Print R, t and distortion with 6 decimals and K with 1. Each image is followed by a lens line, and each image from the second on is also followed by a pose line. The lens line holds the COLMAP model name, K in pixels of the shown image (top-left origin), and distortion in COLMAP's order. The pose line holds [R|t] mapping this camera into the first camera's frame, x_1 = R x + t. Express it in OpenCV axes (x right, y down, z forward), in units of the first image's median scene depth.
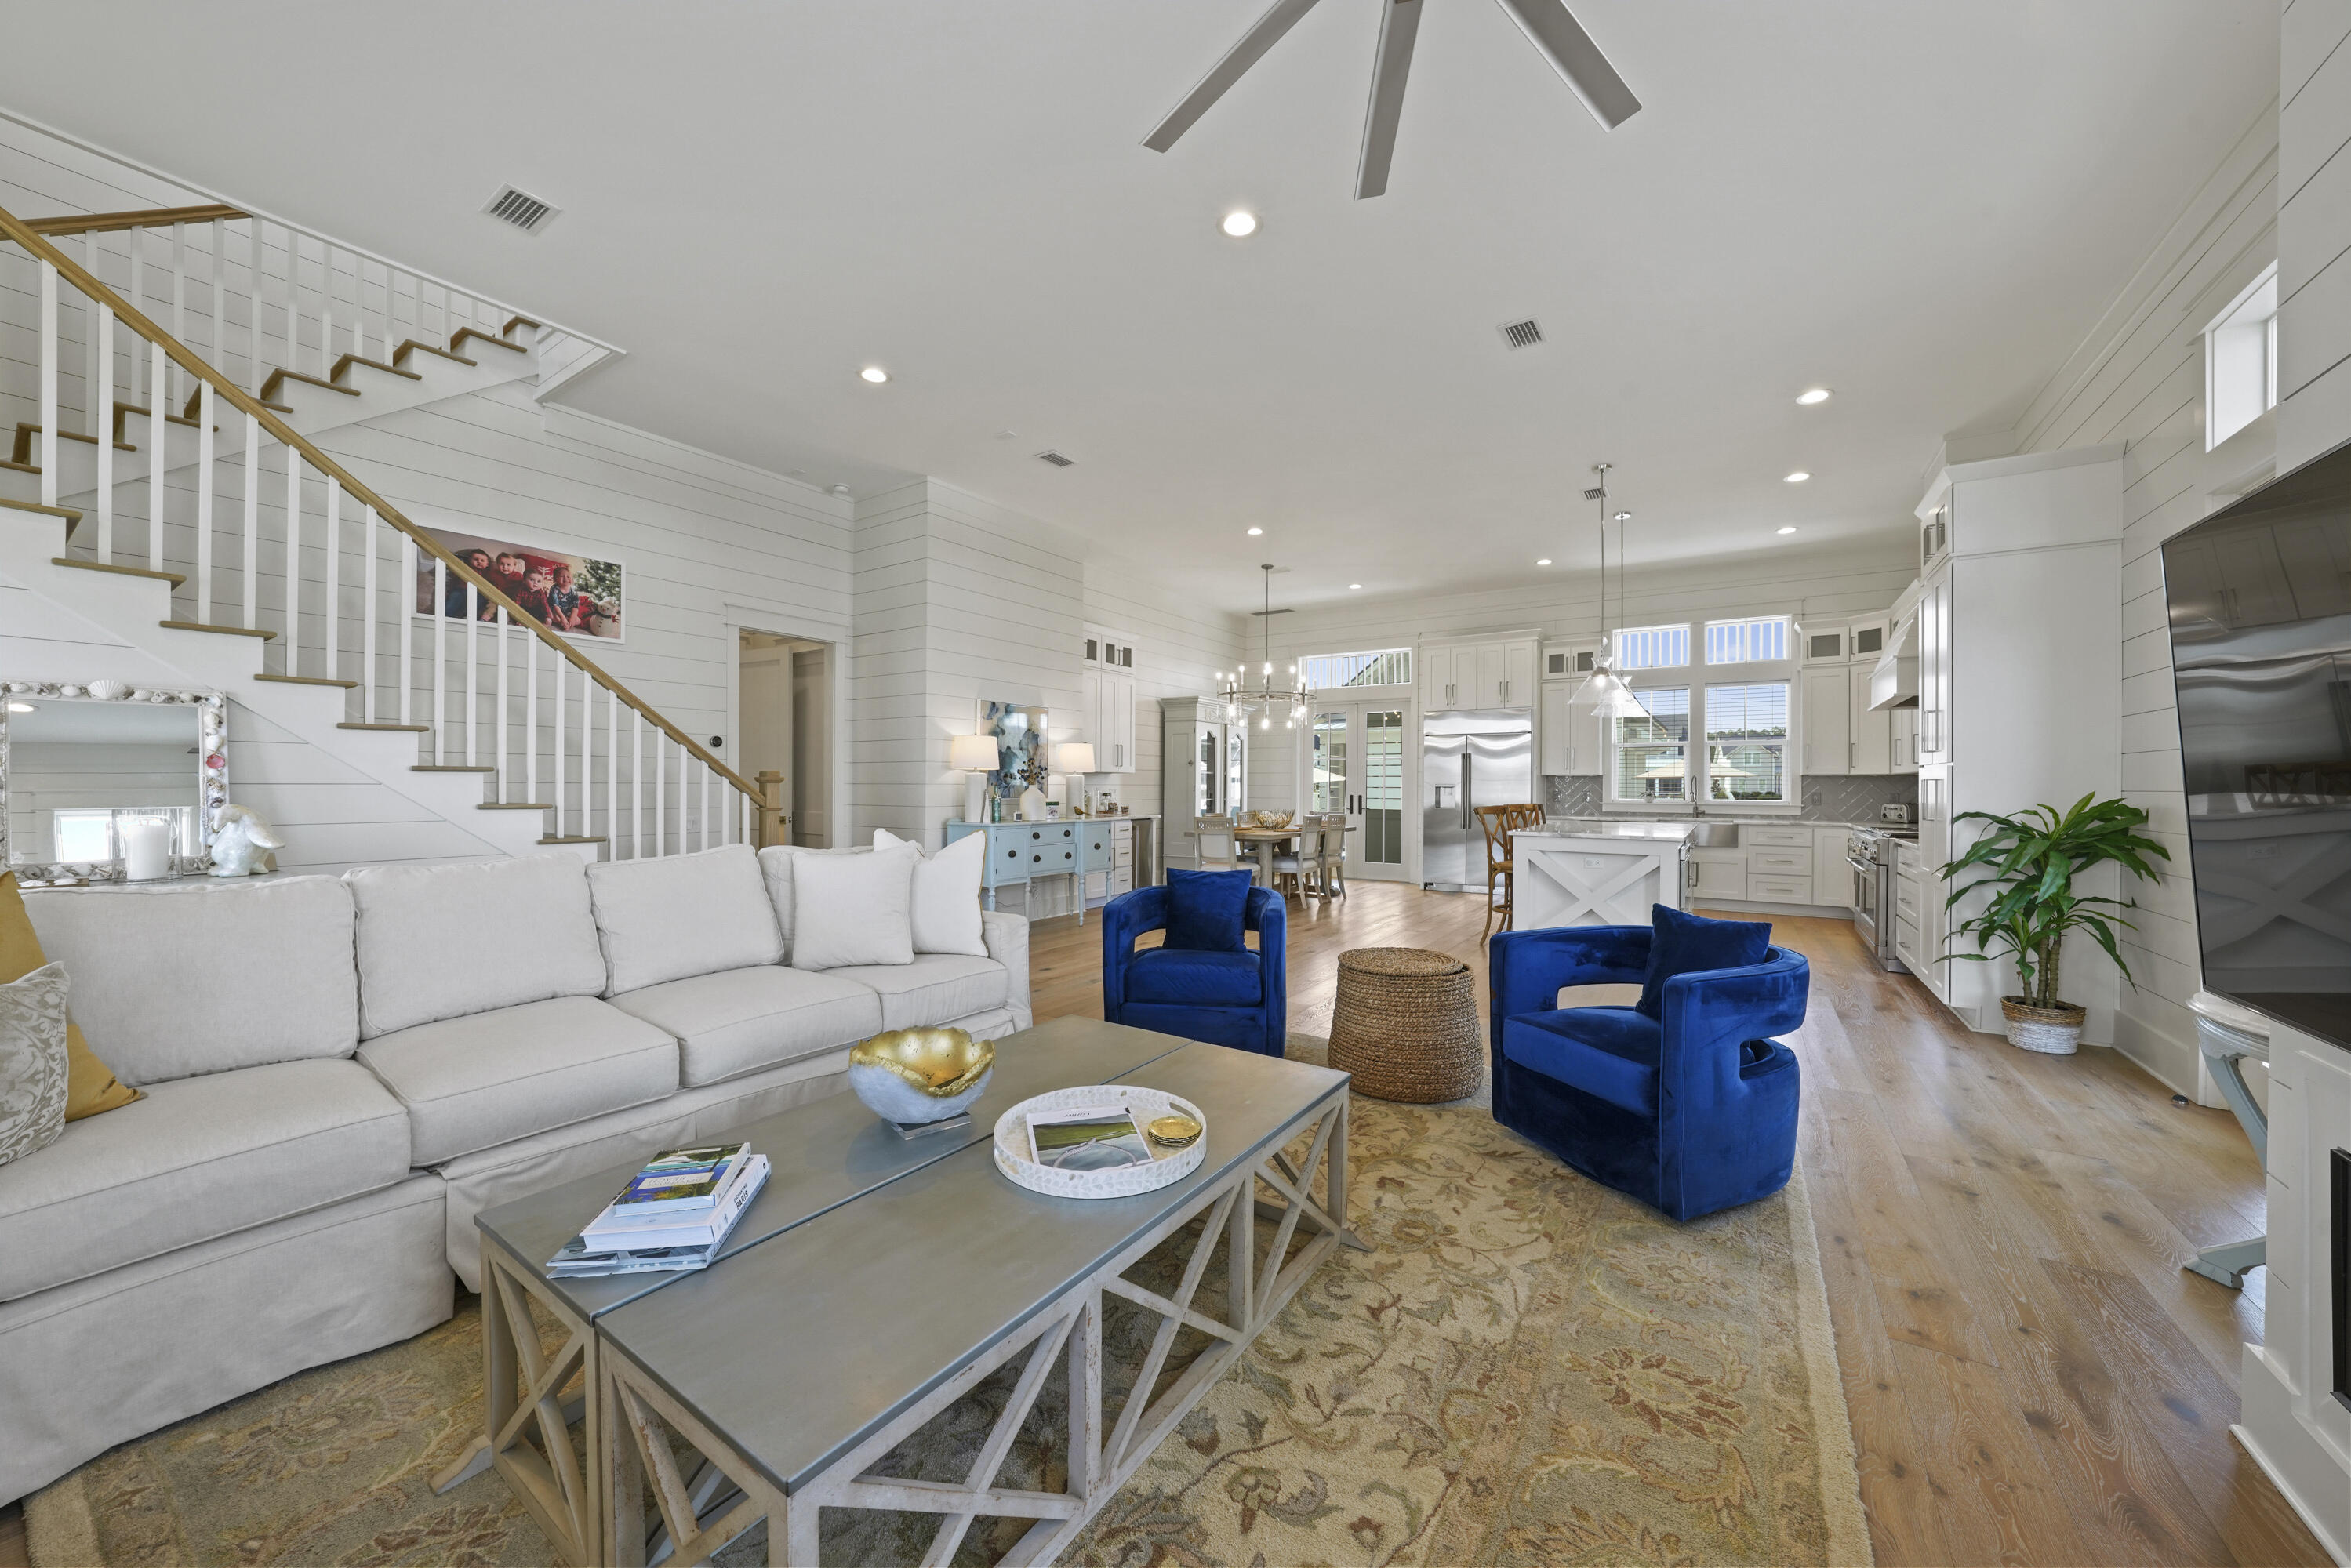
lens RADIAL K [[849.4, 0, 1175.5], [0, 849.4, 784.0], [0, 0, 1]] dist [-0.018479, 0.000050]
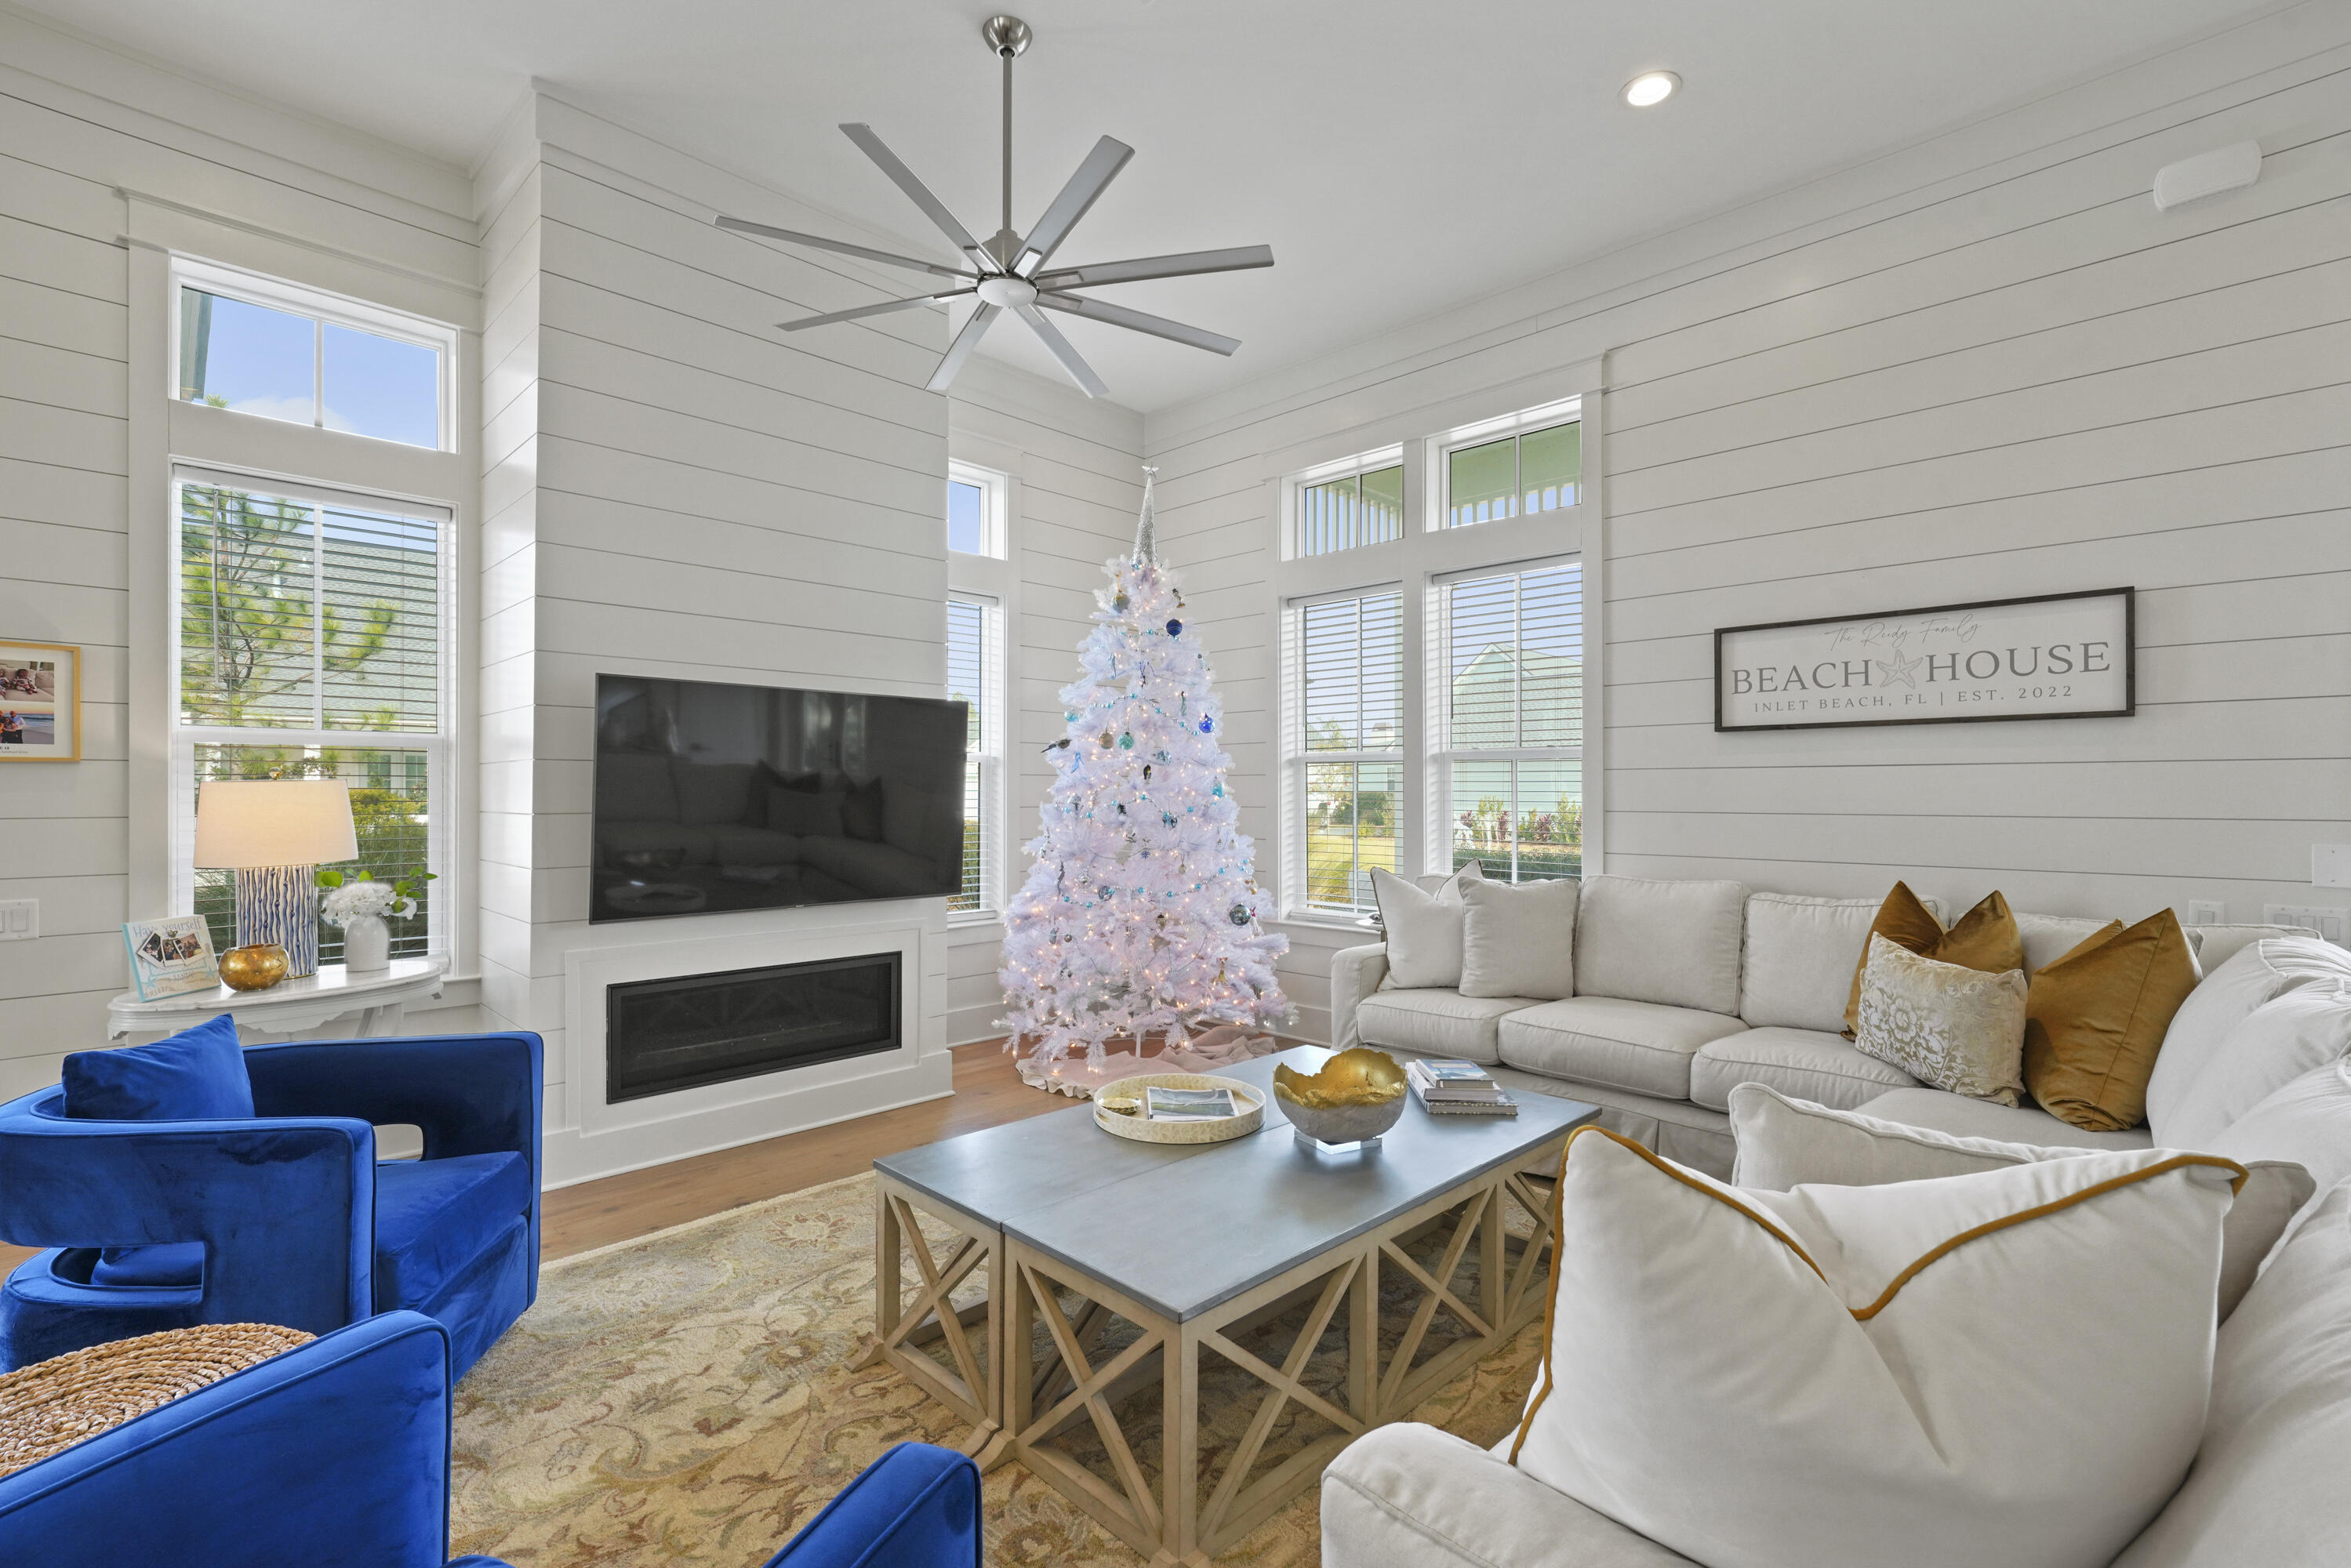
lens RADIAL K [[1047.6, 0, 1180.8], [0, 1047.6, 782.6], [0, 0, 1]] dist [0.000263, 0.000270]
pose [[-0.982684, -0.003757, 0.185253, -0.119765], [-0.004732, 0.999977, -0.004826, -0.014194], [-0.185231, -0.005619, -0.982679, 0.815843]]
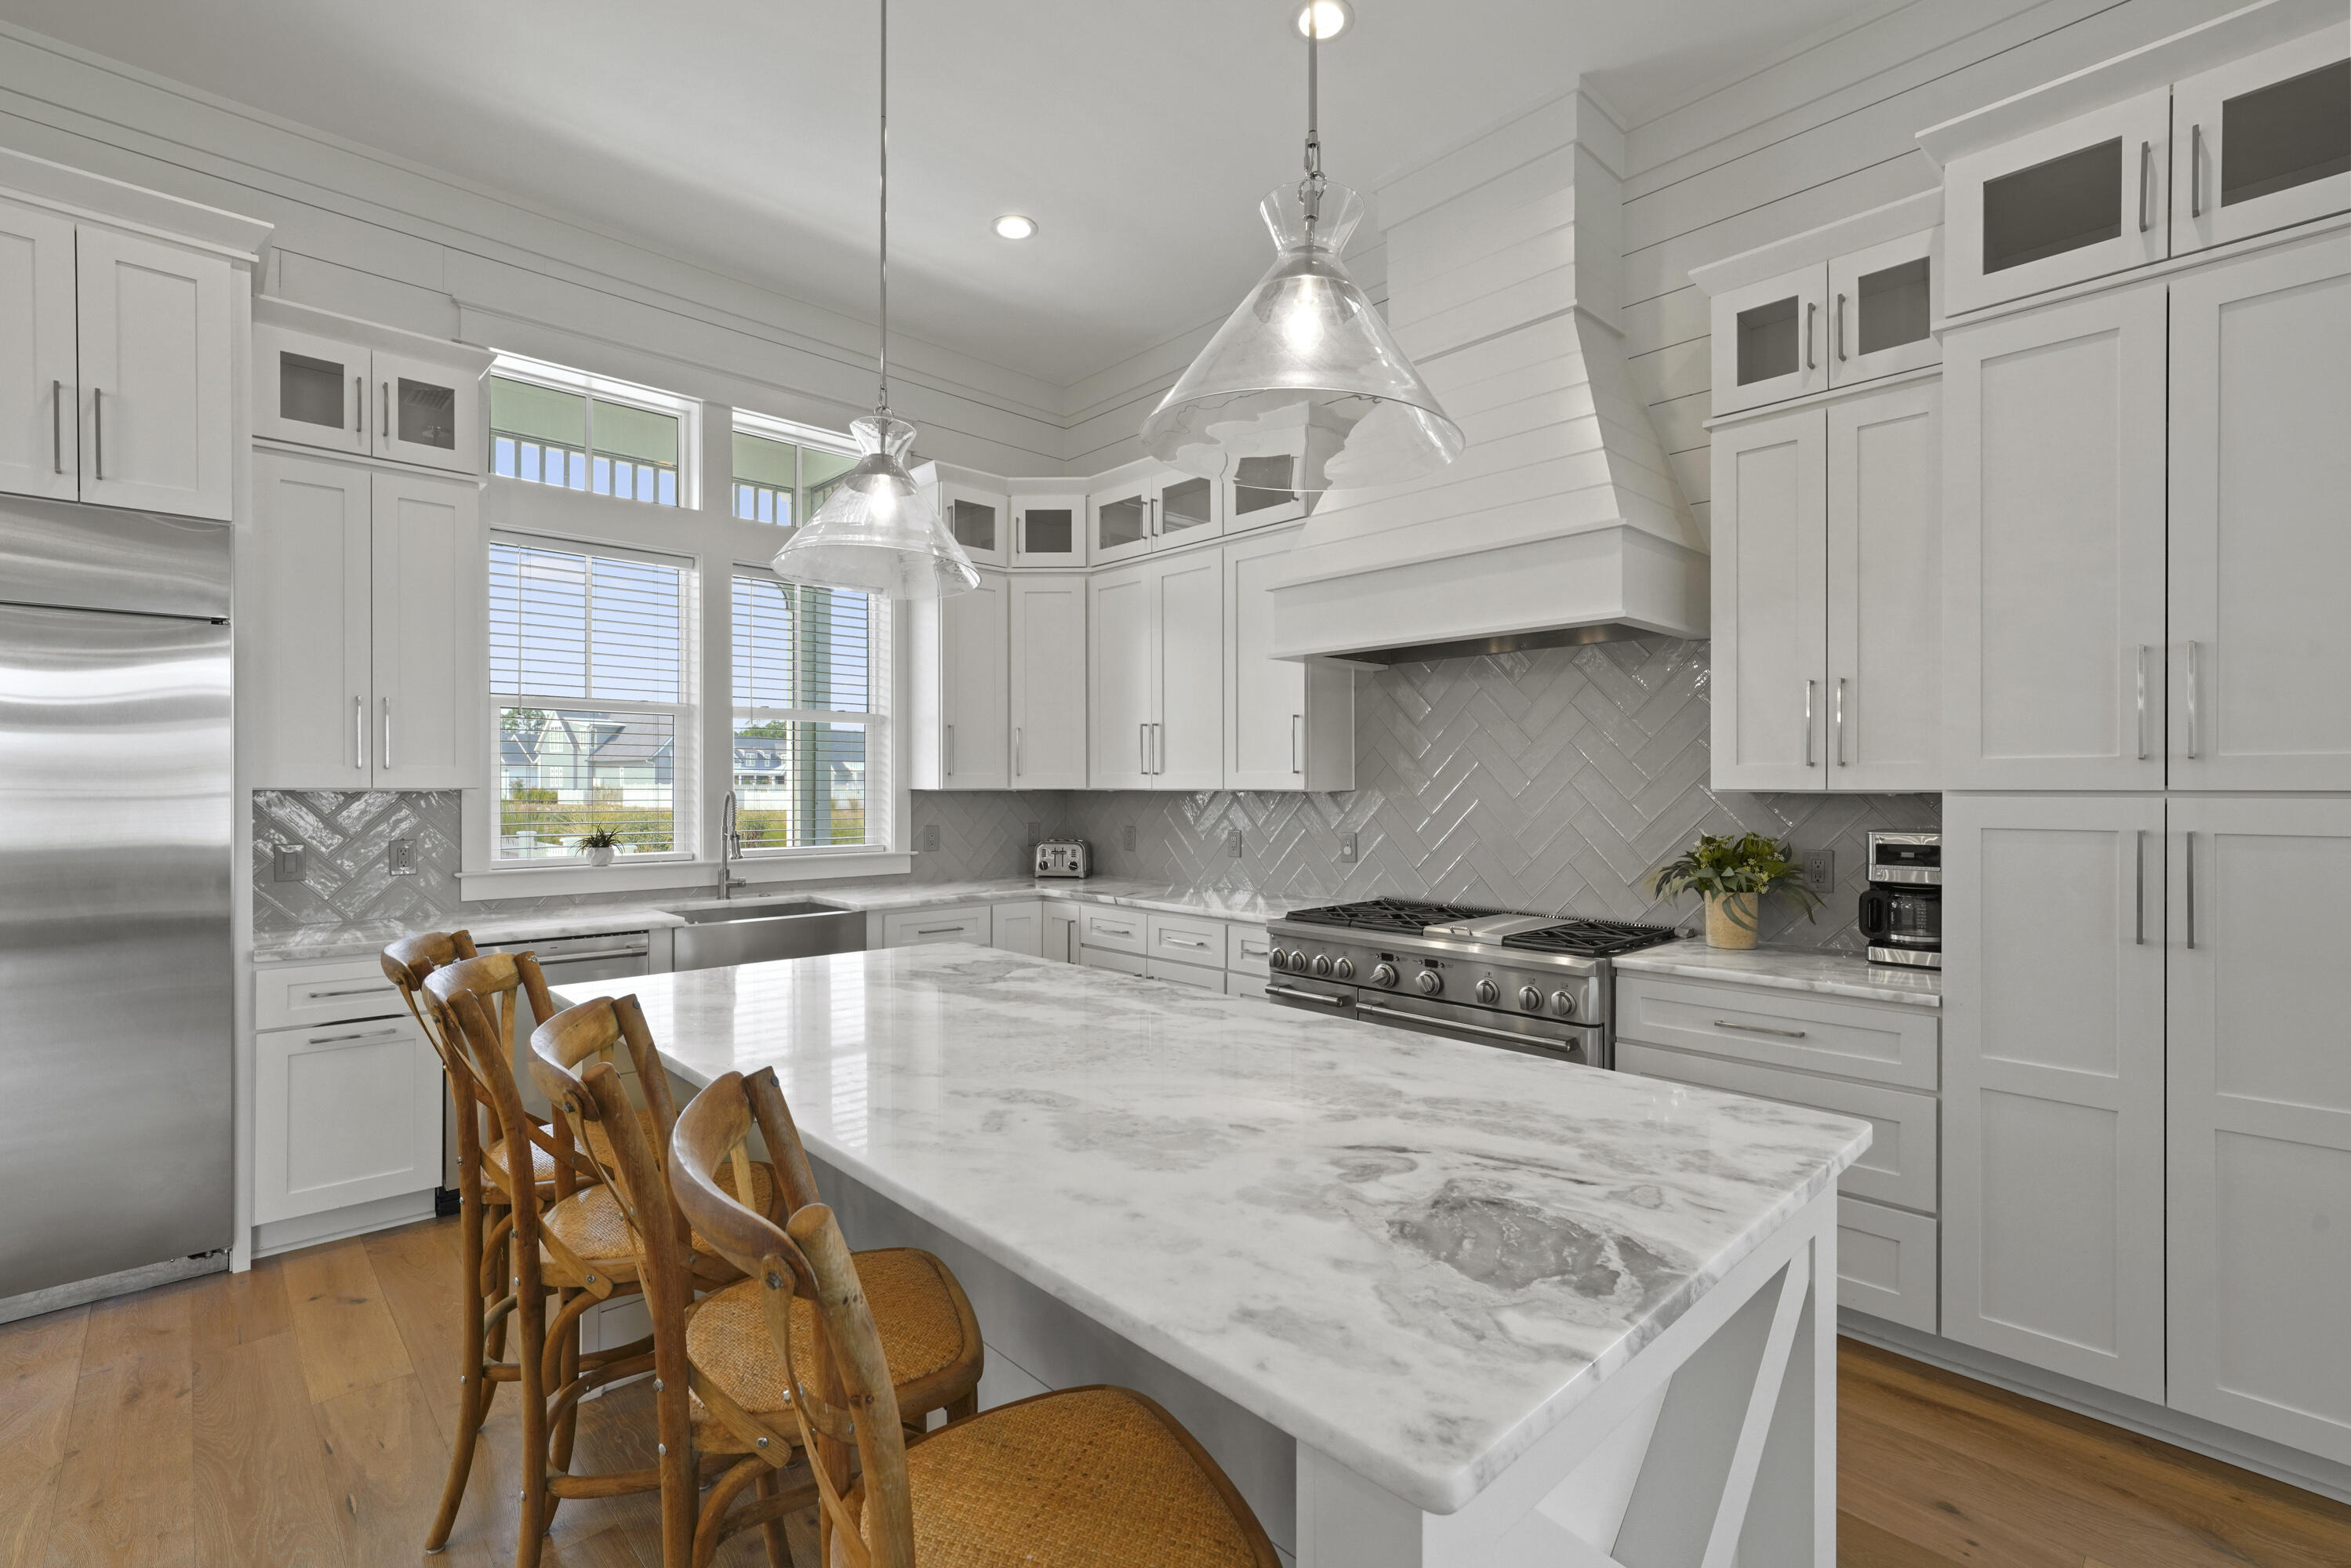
lens RADIAL K [[1047.6, 0, 1180.8], [0, 1047.6, 782.6], [0, 0, 1]] dist [0.000263, 0.000270]
pose [[0.223916, -0.000147, 0.974609, 0.306629], [-0.000290, 1.000000, 0.000217, -0.022397], [-0.974608, -0.000332, 0.223916, 1.113436]]
